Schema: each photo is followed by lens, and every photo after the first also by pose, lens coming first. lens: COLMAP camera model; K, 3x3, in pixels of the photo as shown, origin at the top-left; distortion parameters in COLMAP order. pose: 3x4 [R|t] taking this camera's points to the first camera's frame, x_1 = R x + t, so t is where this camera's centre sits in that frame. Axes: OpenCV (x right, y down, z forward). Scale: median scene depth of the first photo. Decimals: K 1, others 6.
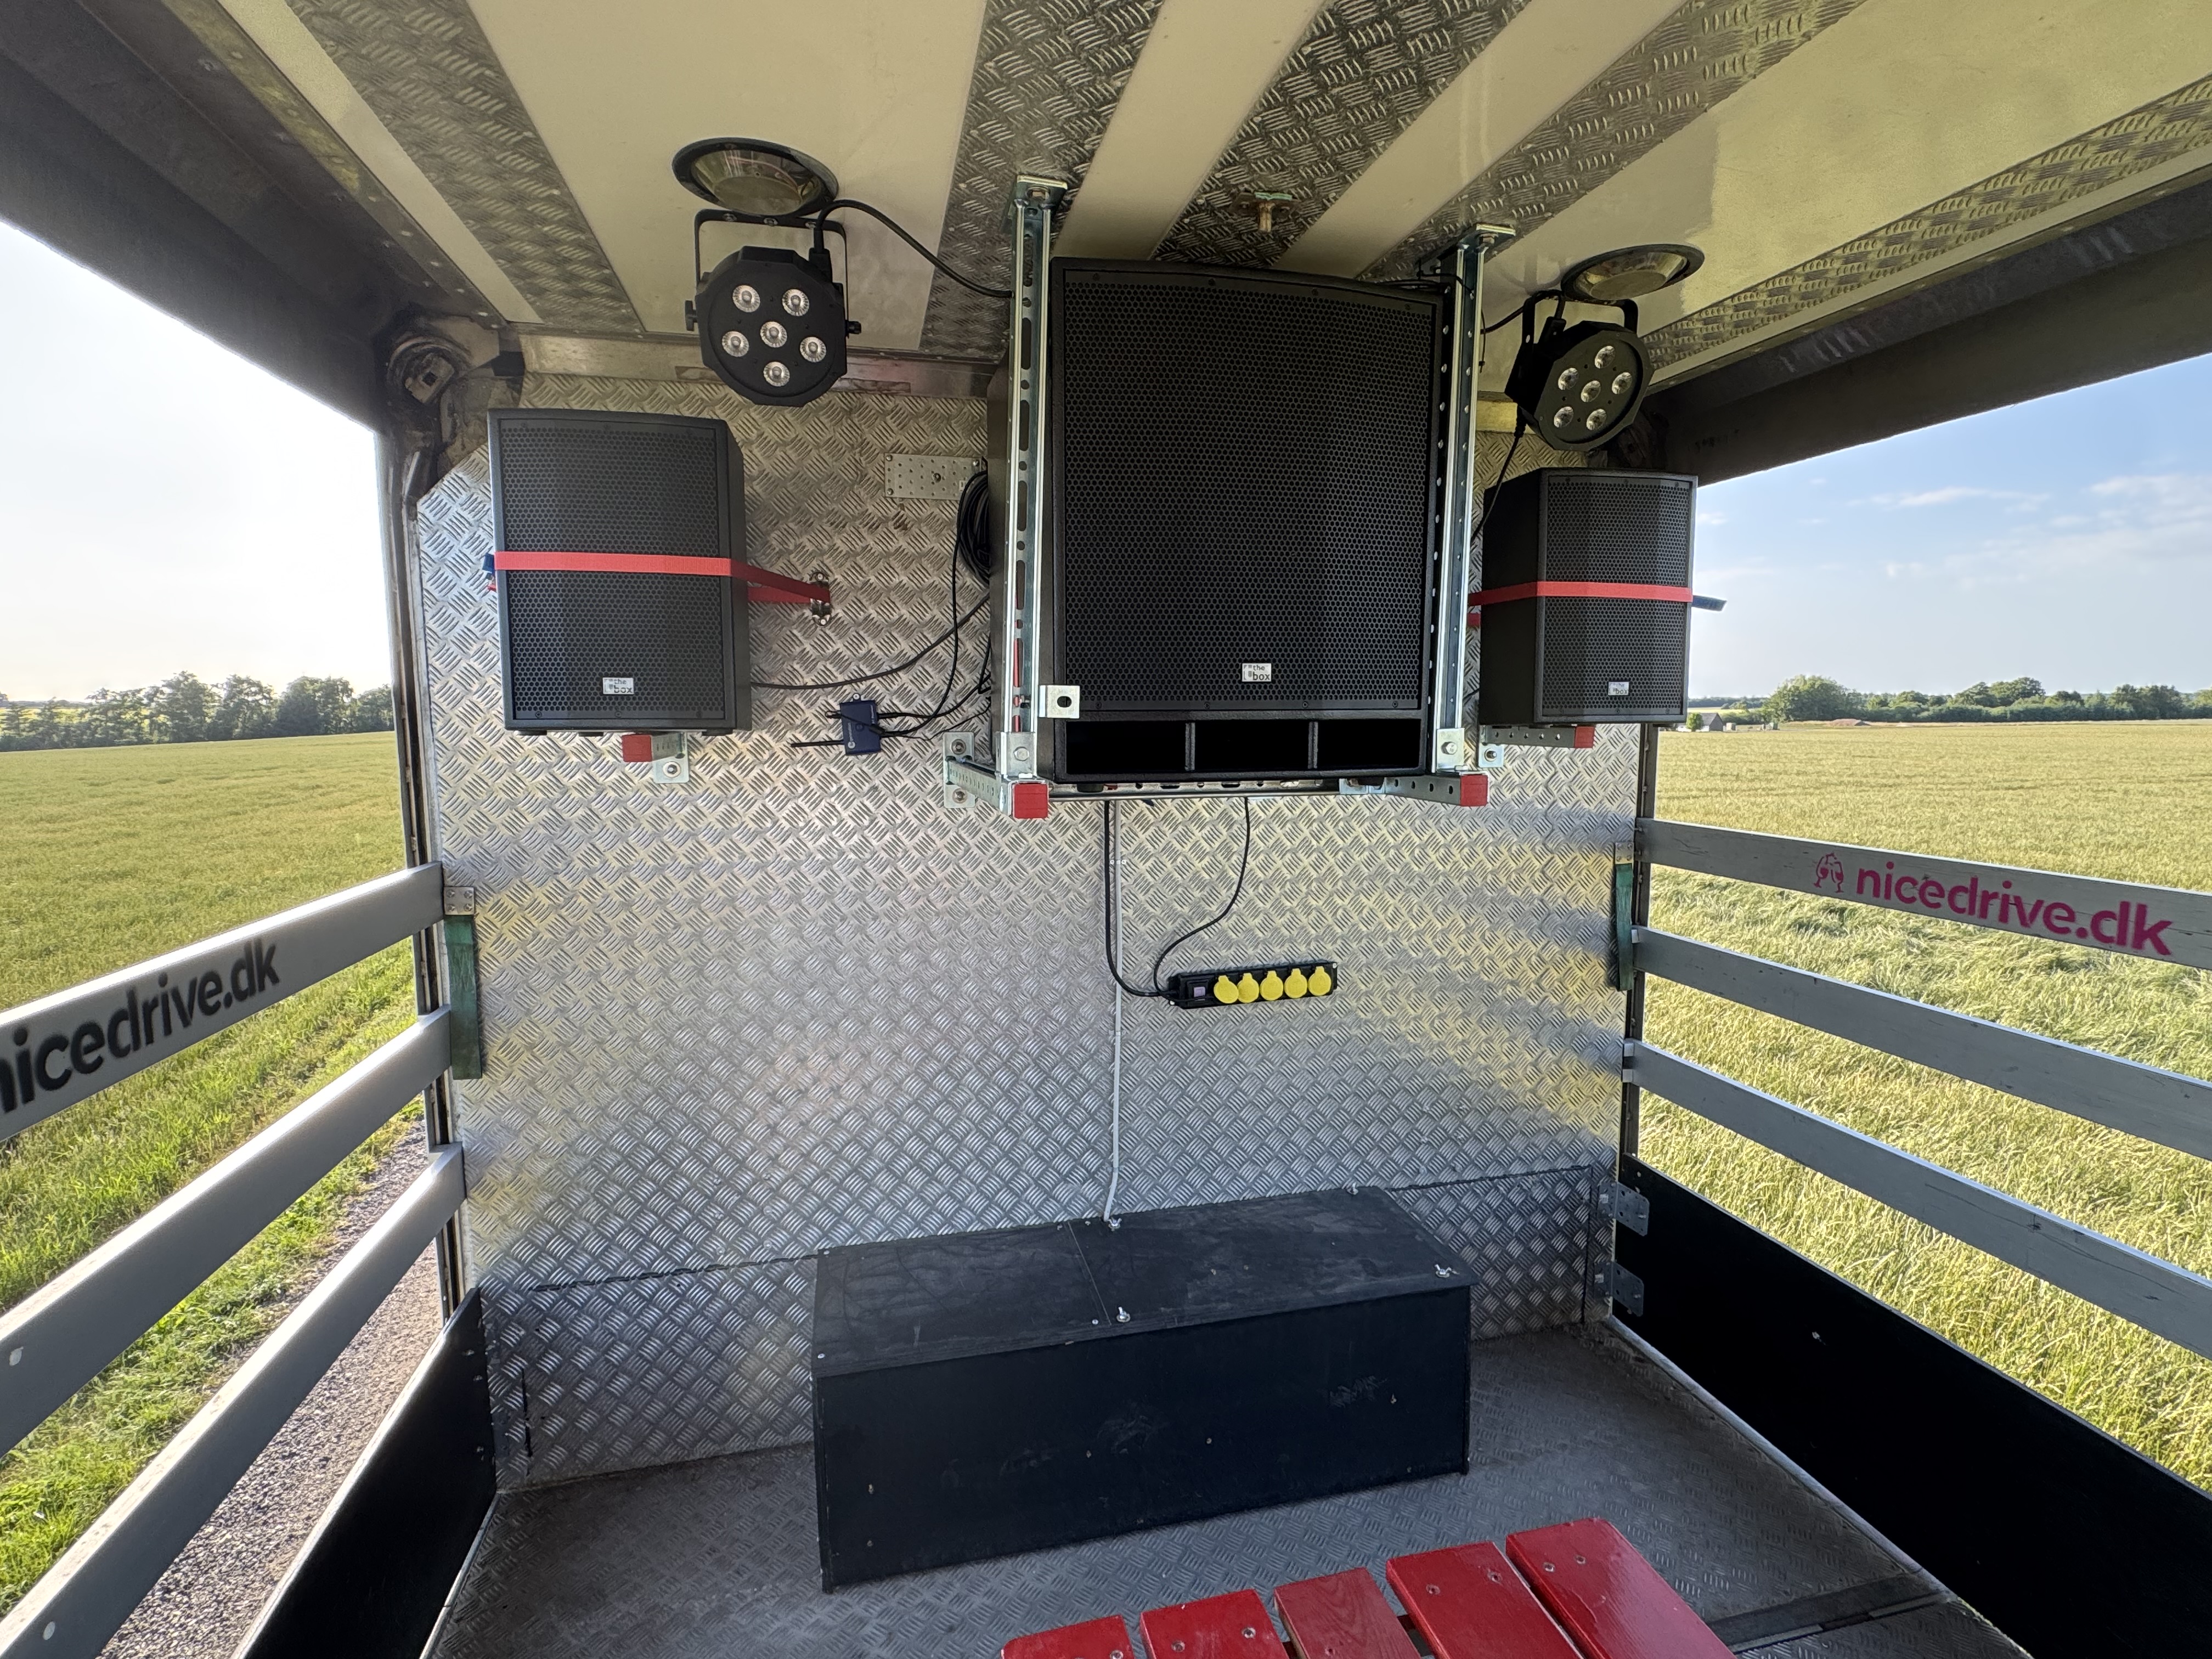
lens RADIAL K [[1075.0, 0, 1111.8], [0, 1075.0, 833.0], [0, 0, 1]] dist [-0.003310, 0.001339]
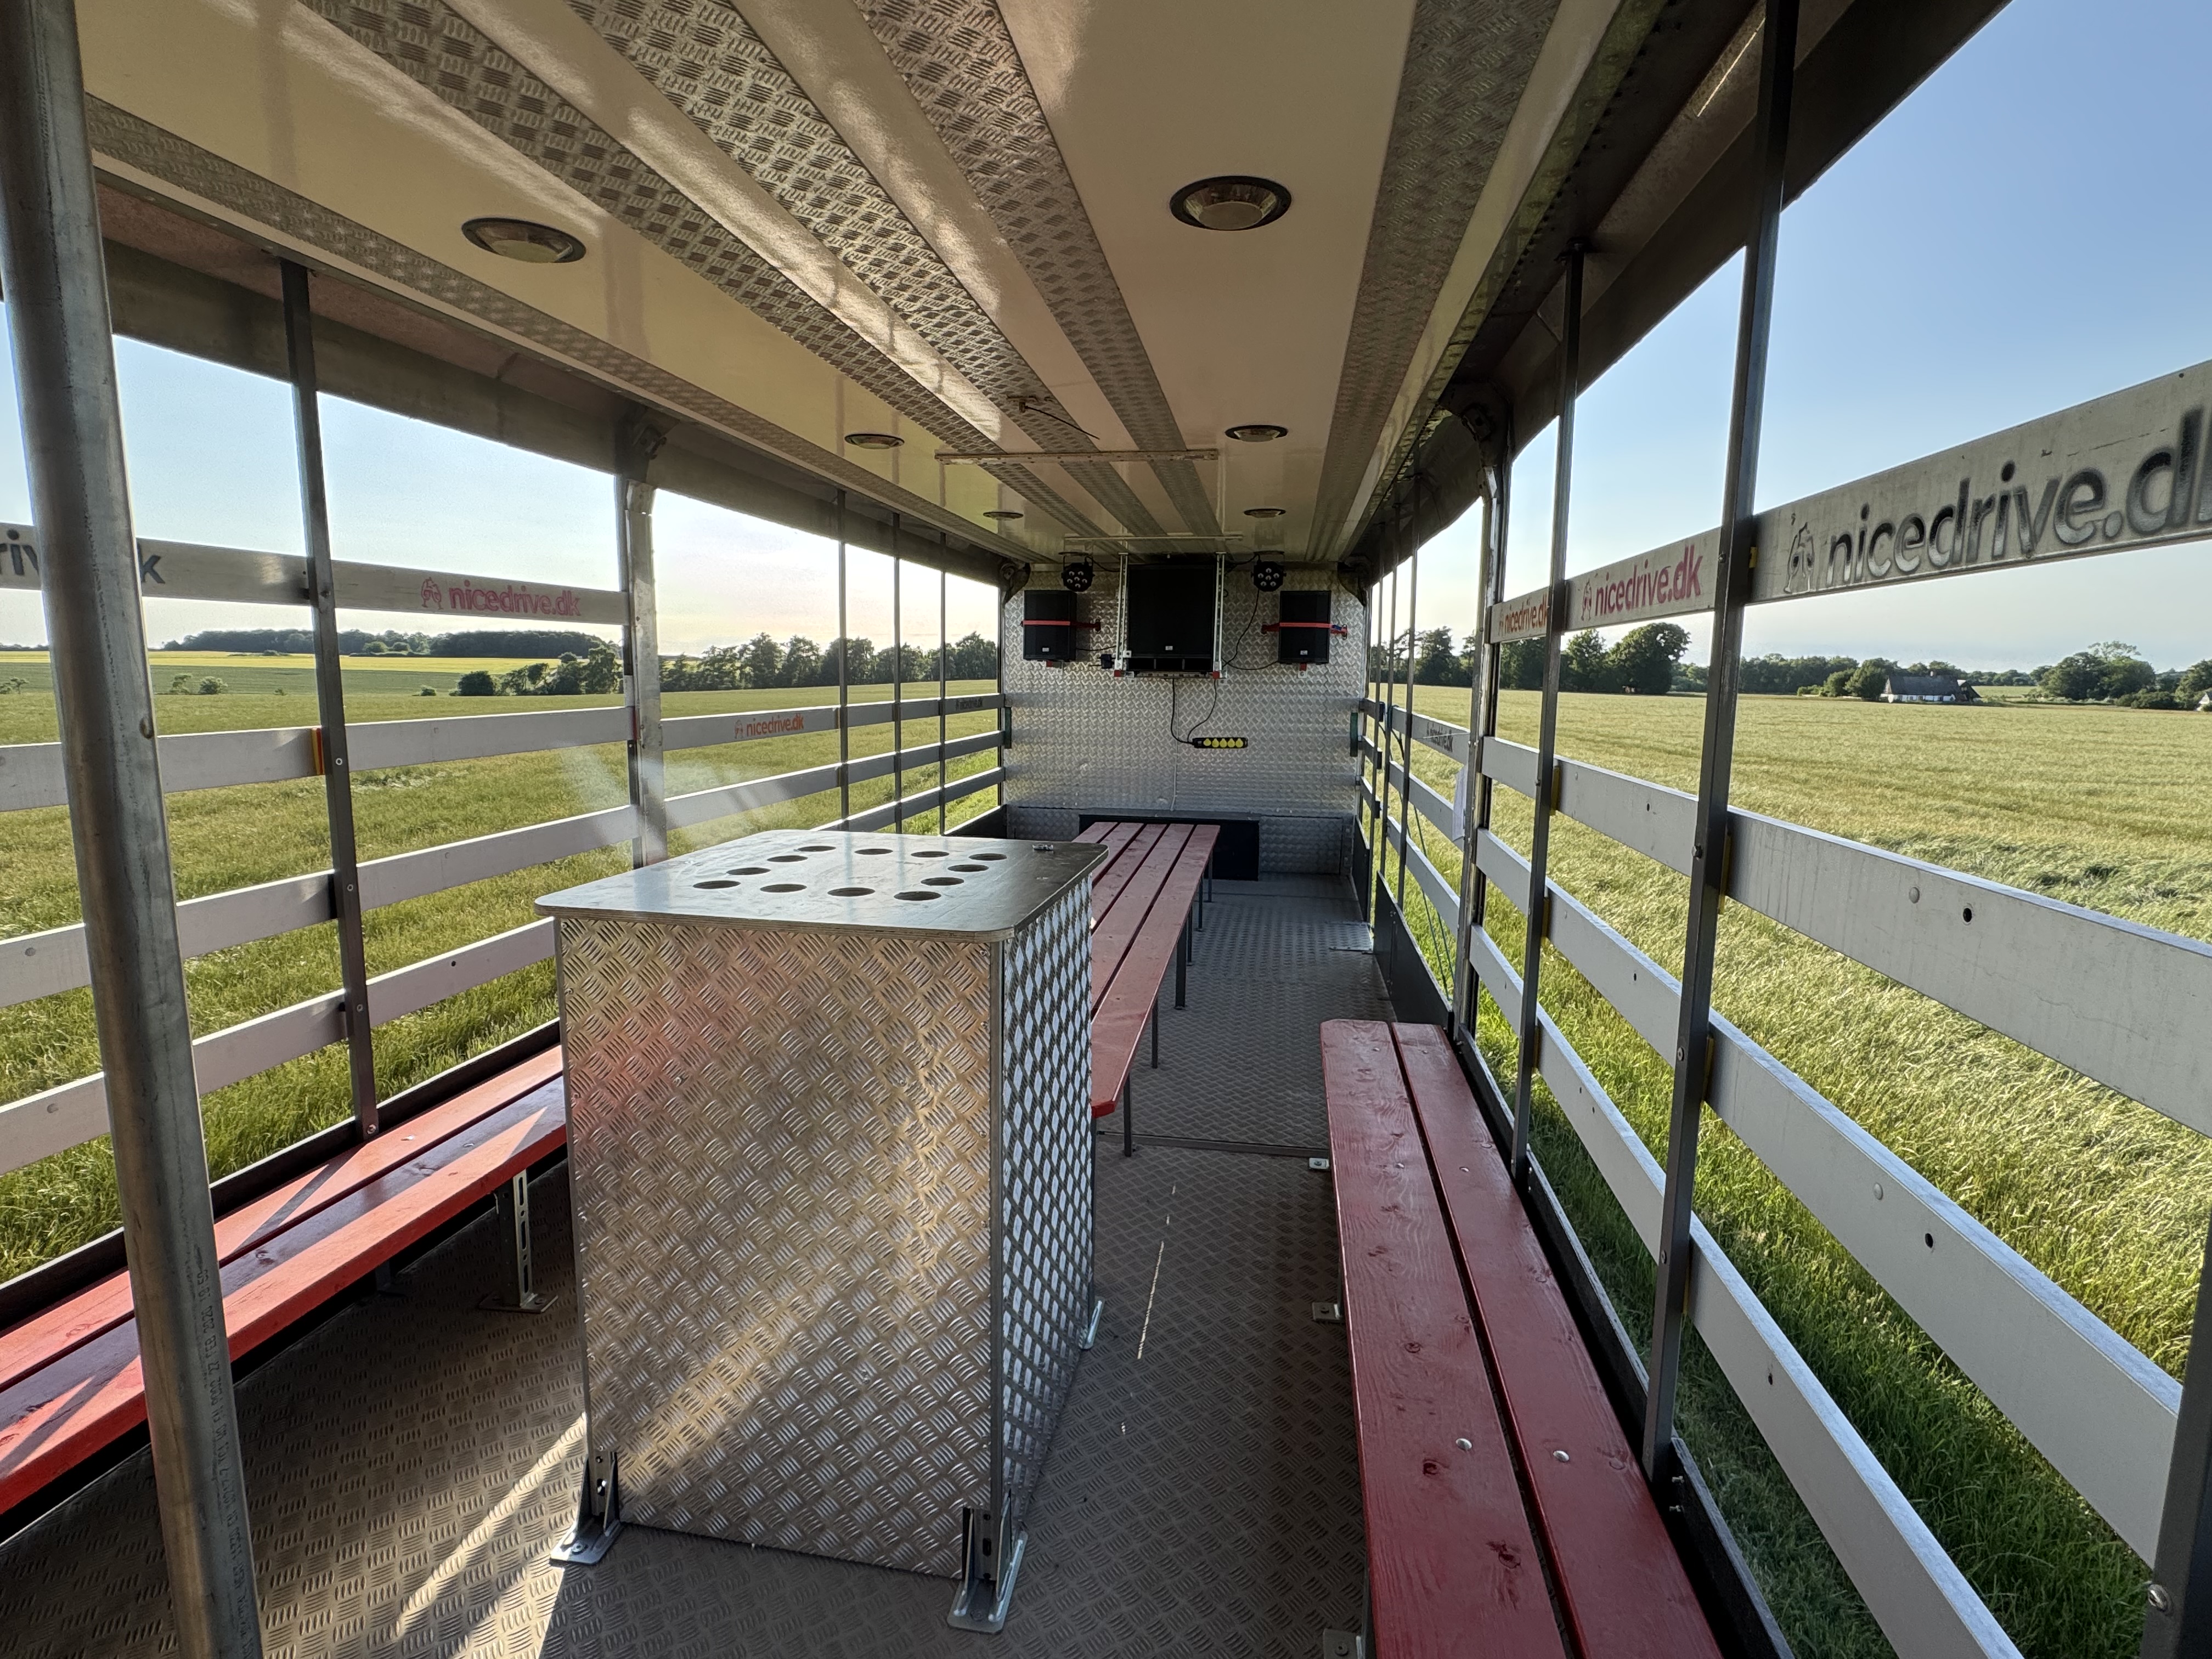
lens RADIAL K [[1087.7, 0, 1099.6], [0, 1087.7, 819.7], [0, 0, 1]] dist [-0.000086, -0.001564]
pose [[0.919410, 0.069208, -0.387163, 1.237143], [-0.061632, 0.997587, 0.031965, 0.328018], [0.388441, -0.005527, 0.921457, -2.469887]]
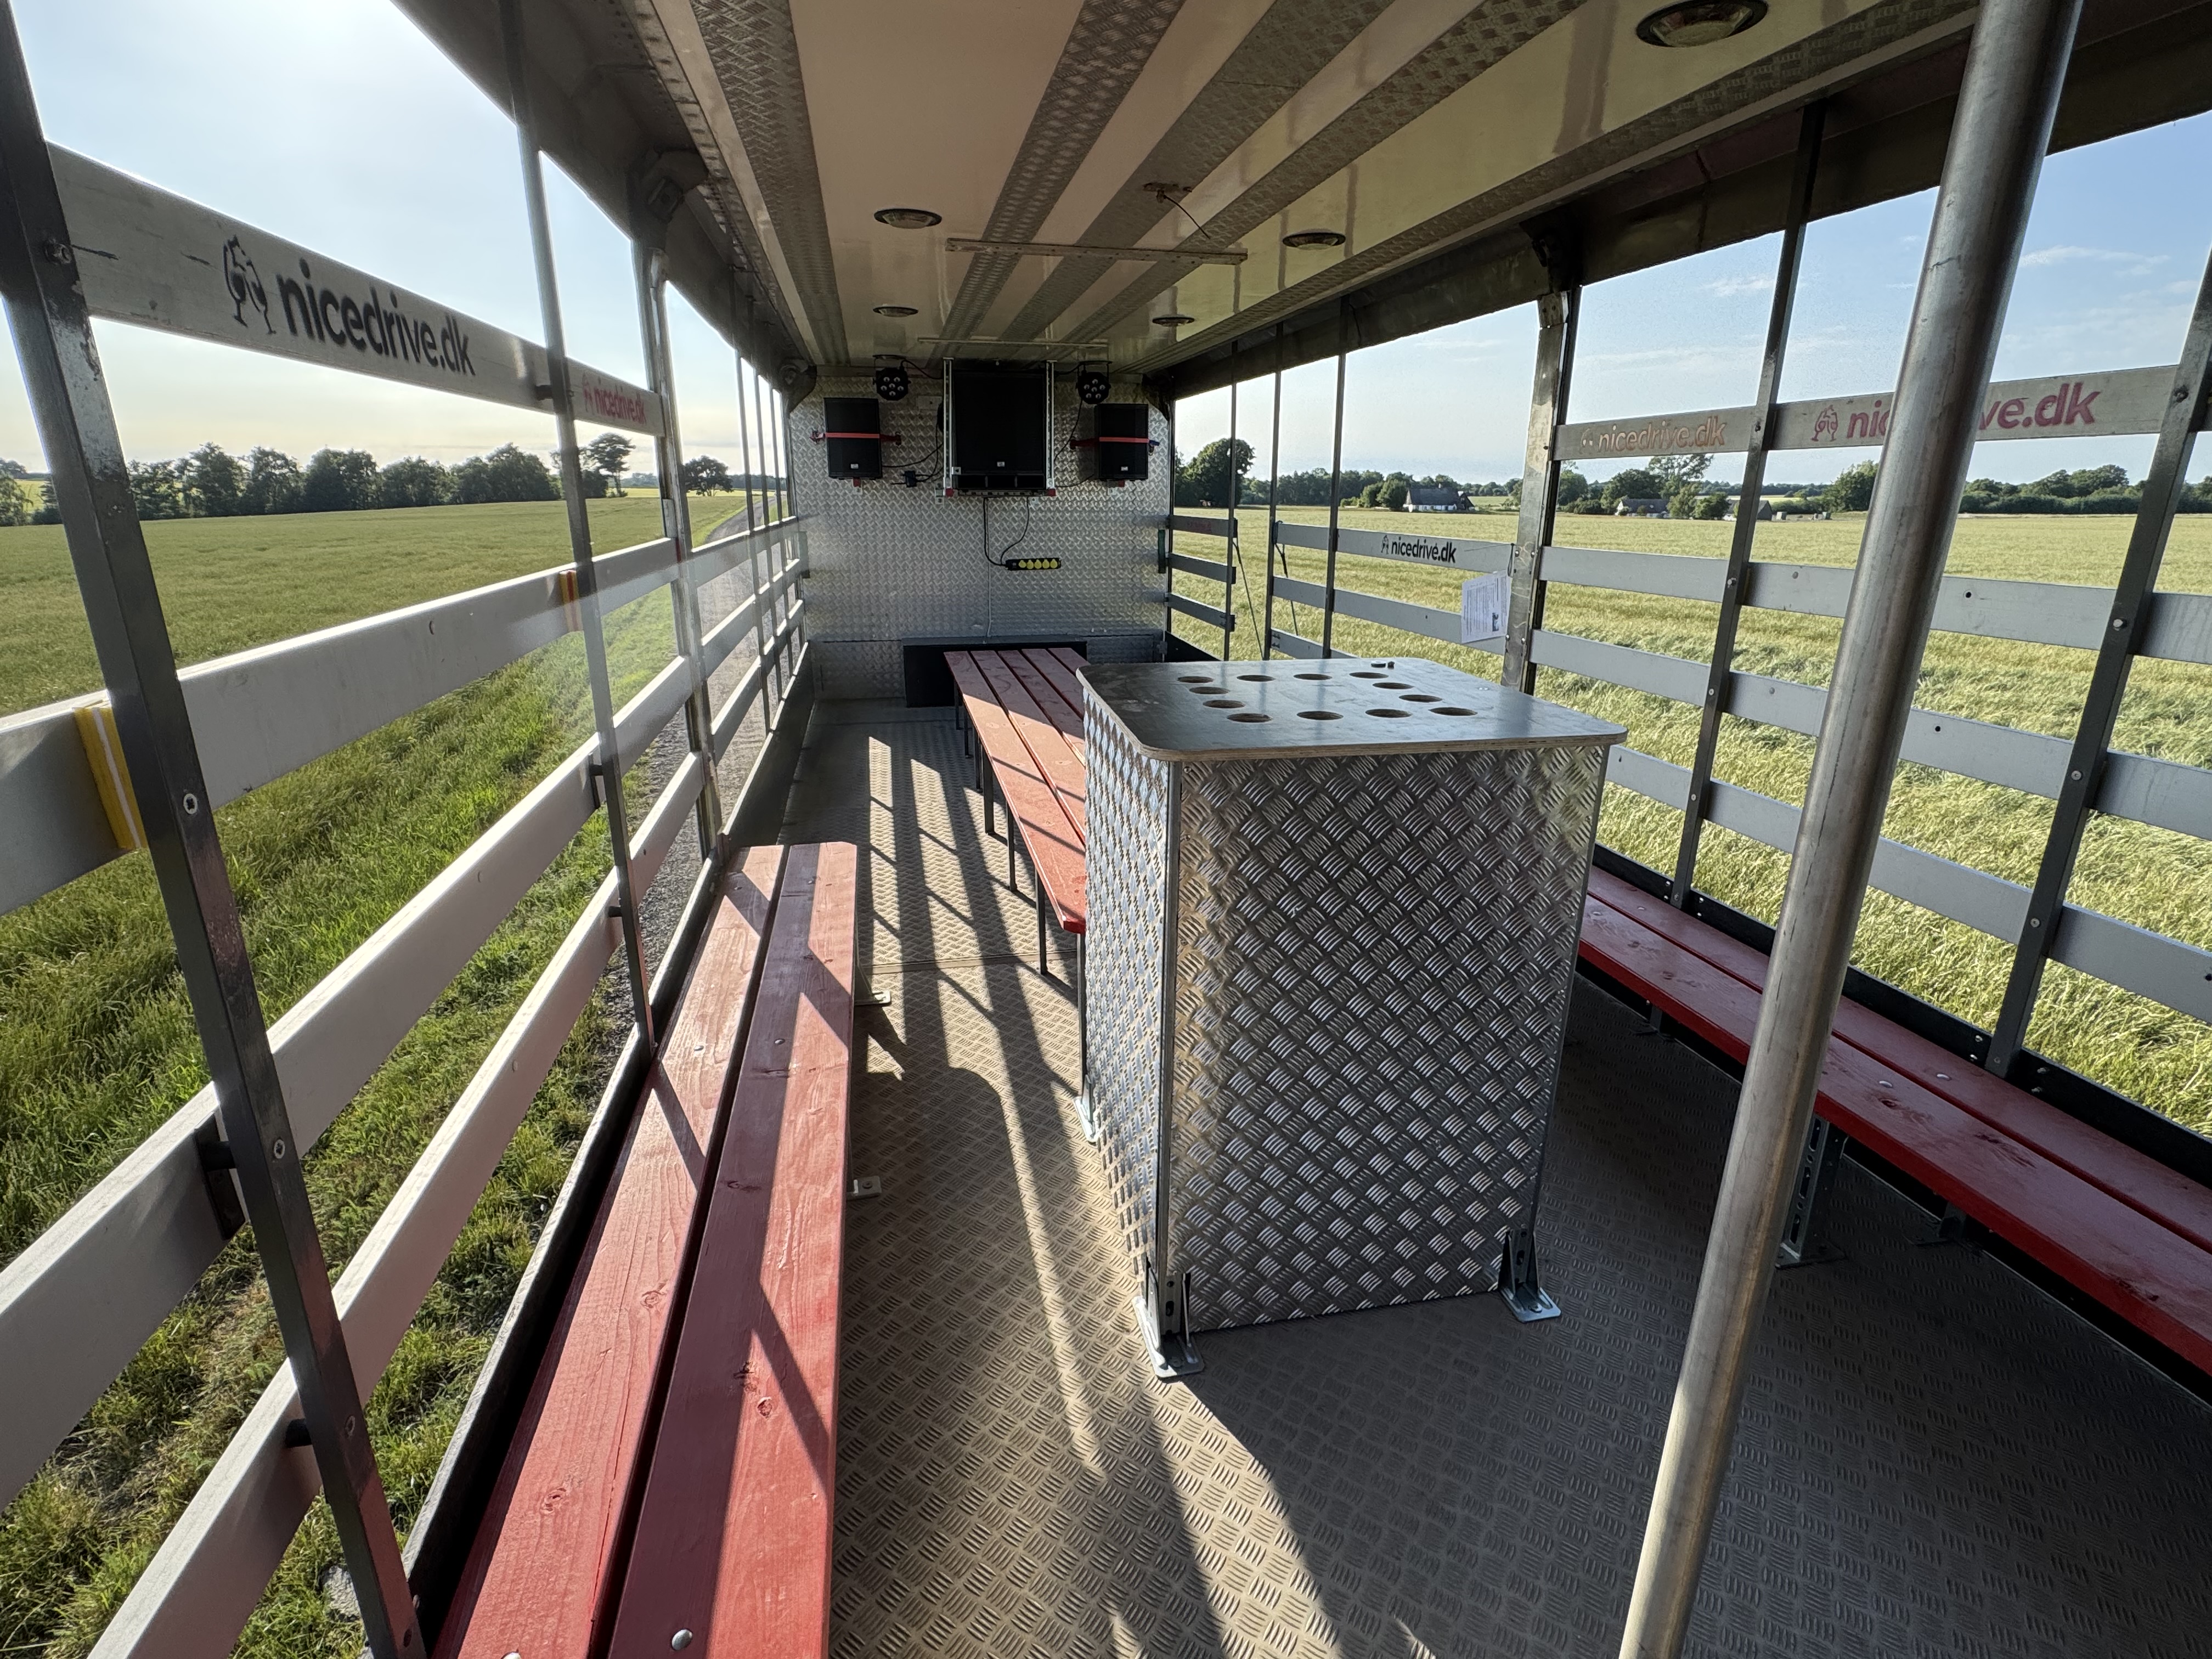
lens RADIAL K [[1086.4, 0, 1106.6], [0, 1086.4, 834.7], [0, 0, 1]] dist [-0.001847, 0.000715]
pose [[0.999466, 0.017686, -0.027478, 0.516572], [-0.012137, 0.981643, 0.190340, 0.355062], [0.030340, -0.189905, 0.981334, -2.646930]]
